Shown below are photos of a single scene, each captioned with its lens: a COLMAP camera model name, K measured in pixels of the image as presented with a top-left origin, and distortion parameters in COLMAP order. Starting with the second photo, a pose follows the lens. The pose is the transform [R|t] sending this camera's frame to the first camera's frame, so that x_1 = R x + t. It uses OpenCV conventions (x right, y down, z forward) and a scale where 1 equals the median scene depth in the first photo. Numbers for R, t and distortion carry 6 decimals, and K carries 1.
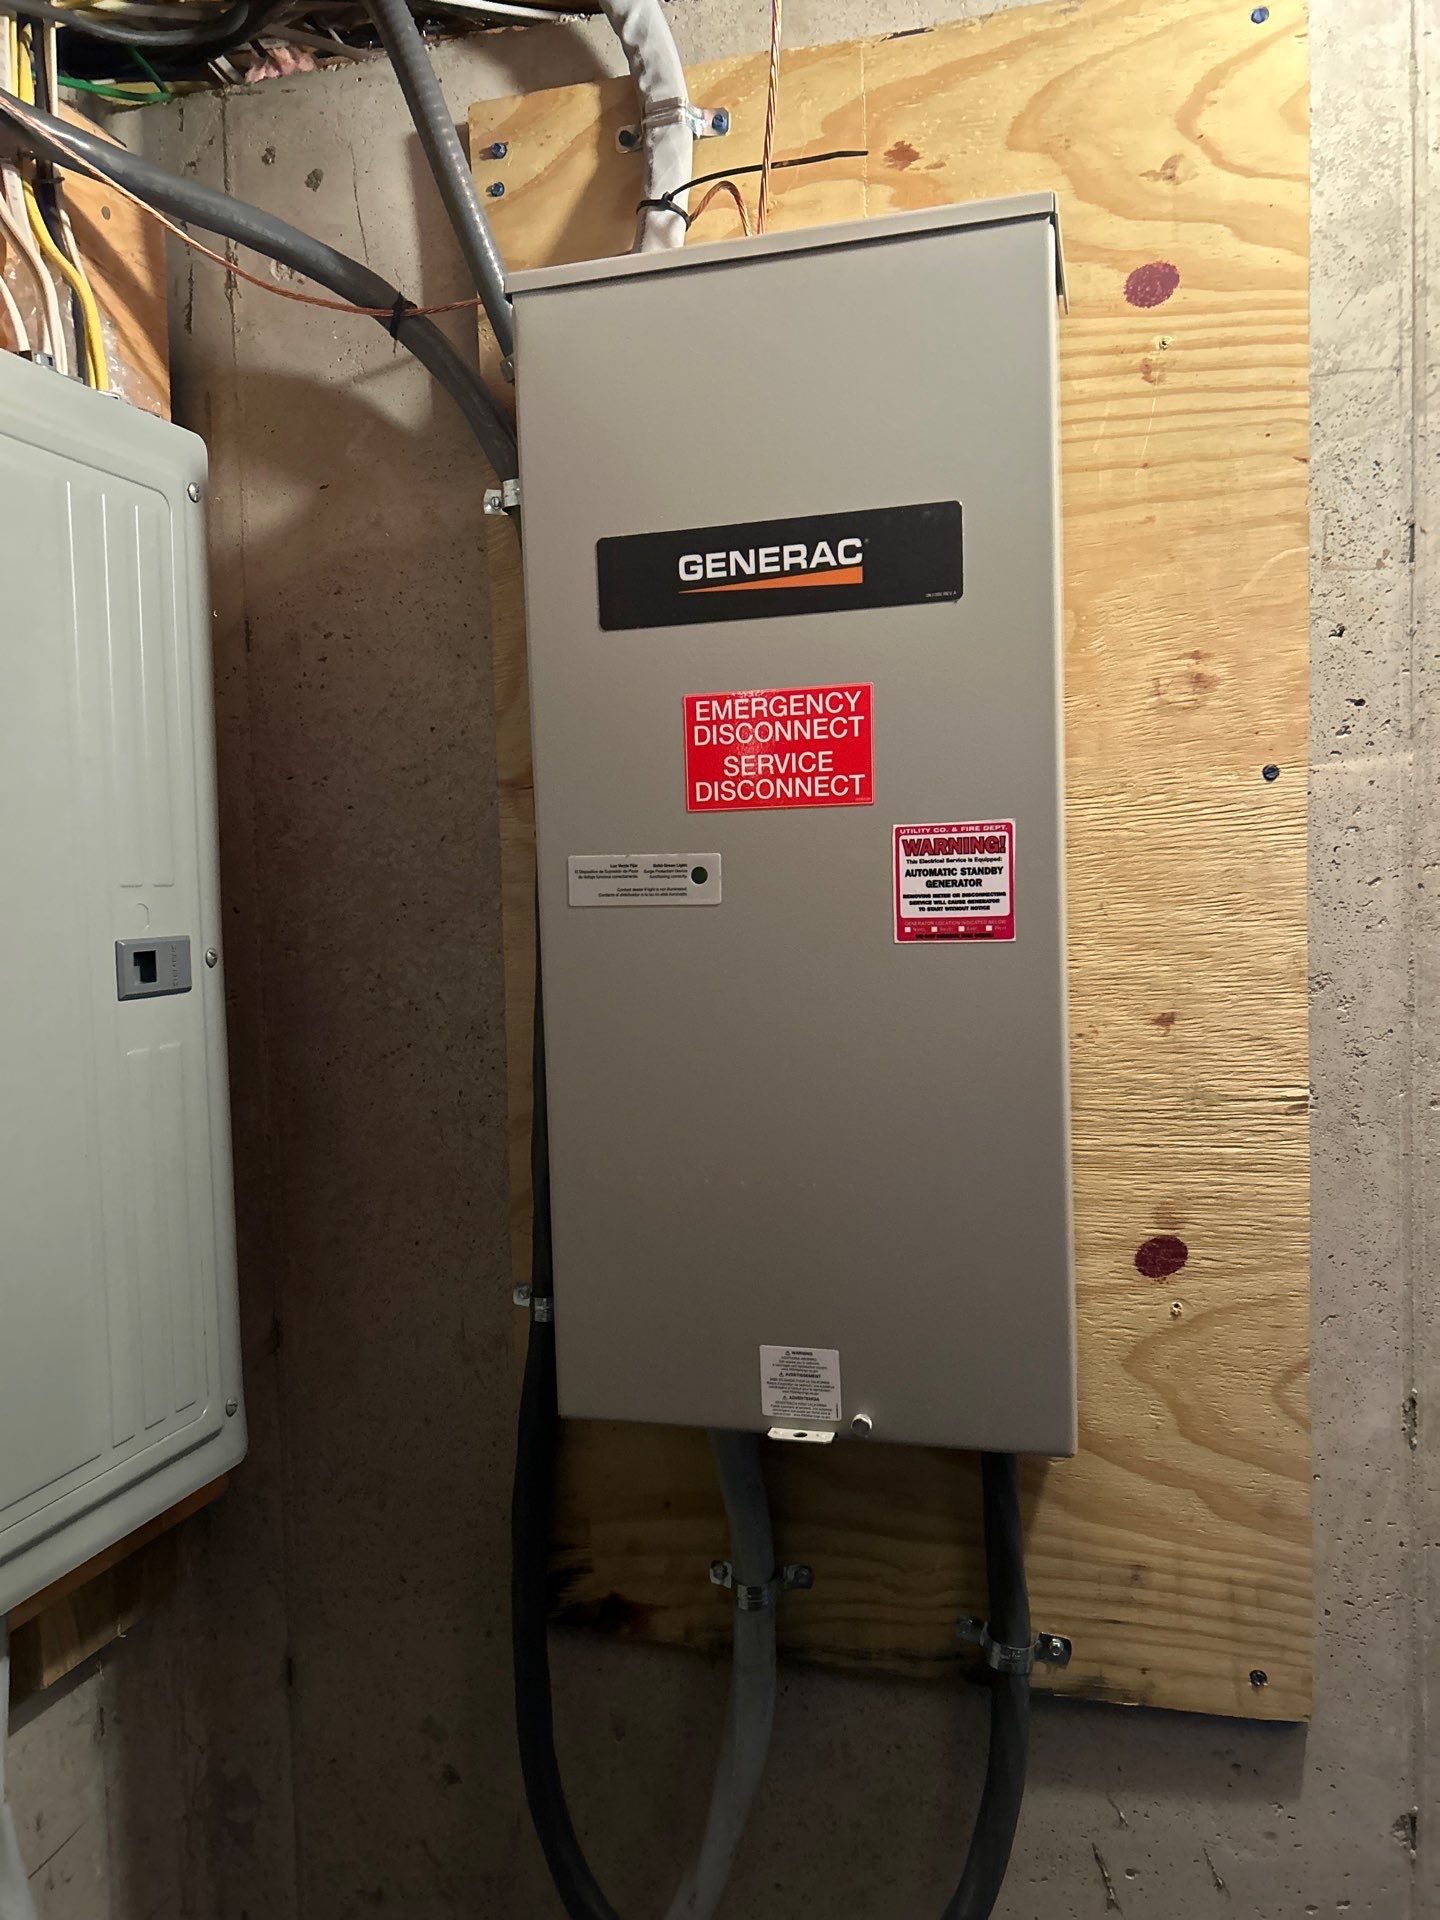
lens RADIAL K [[1522.7, 0, 727.5], [0, 1522.7, 962.3], [0, 0, 1]] dist [-0.007800, -0.007229]
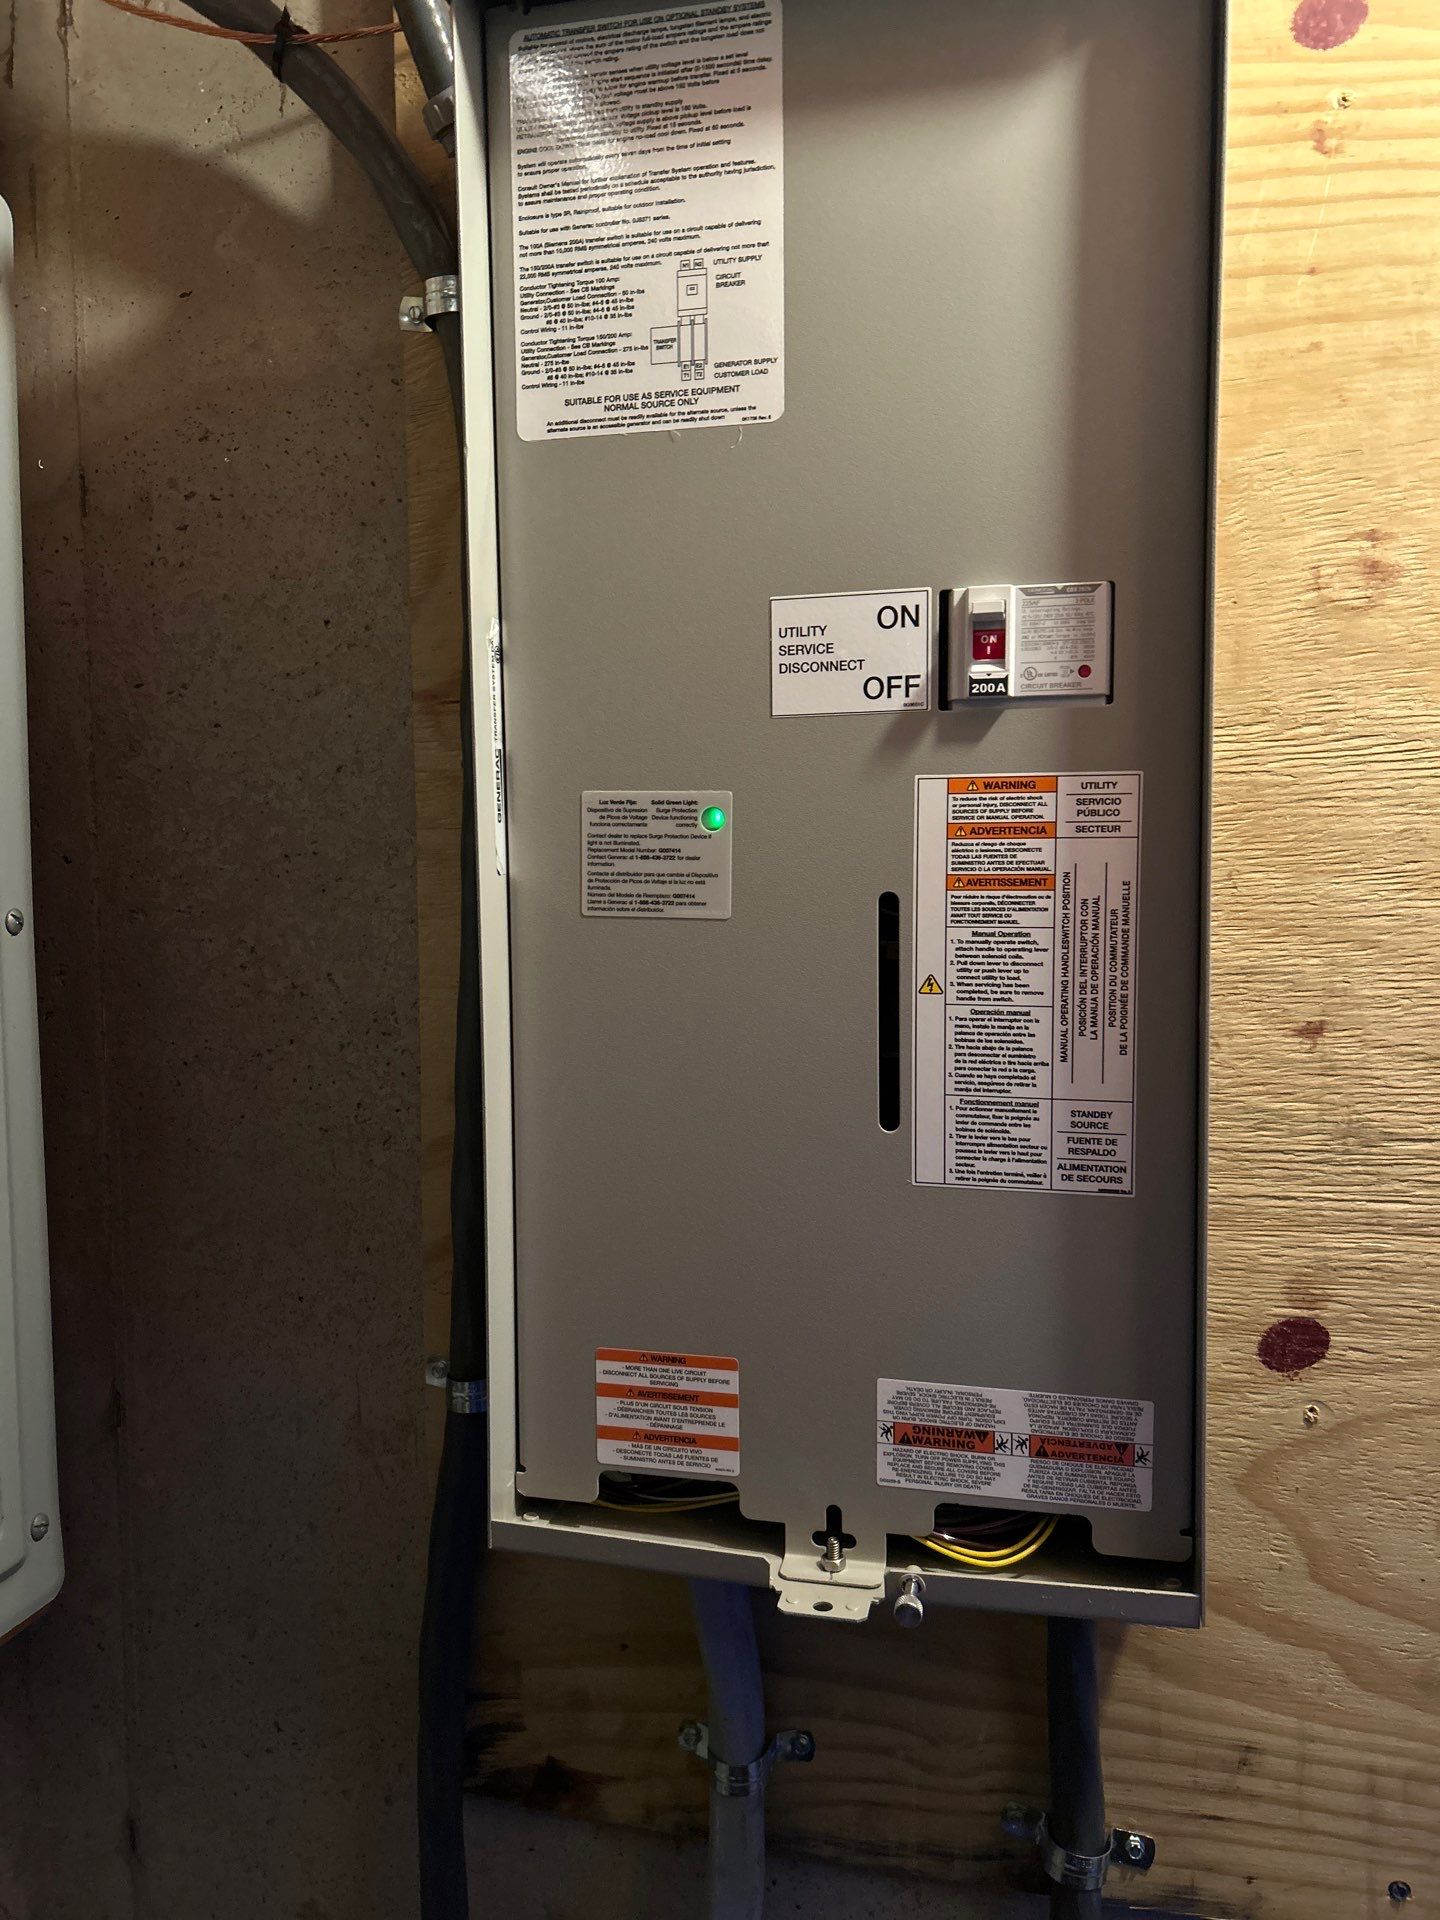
lens RADIAL K [[1522.7, 0, 711.3], [0, 1522.7, 956.5], [0, 0, 1]] dist [-0.007800, -0.007229]
pose [[0.999191, 0.016956, 0.036458, -0.029980], [-0.017731, 0.999621, 0.021061, -0.007940], [-0.036087, -0.021690, 0.999113, 0.247672]]
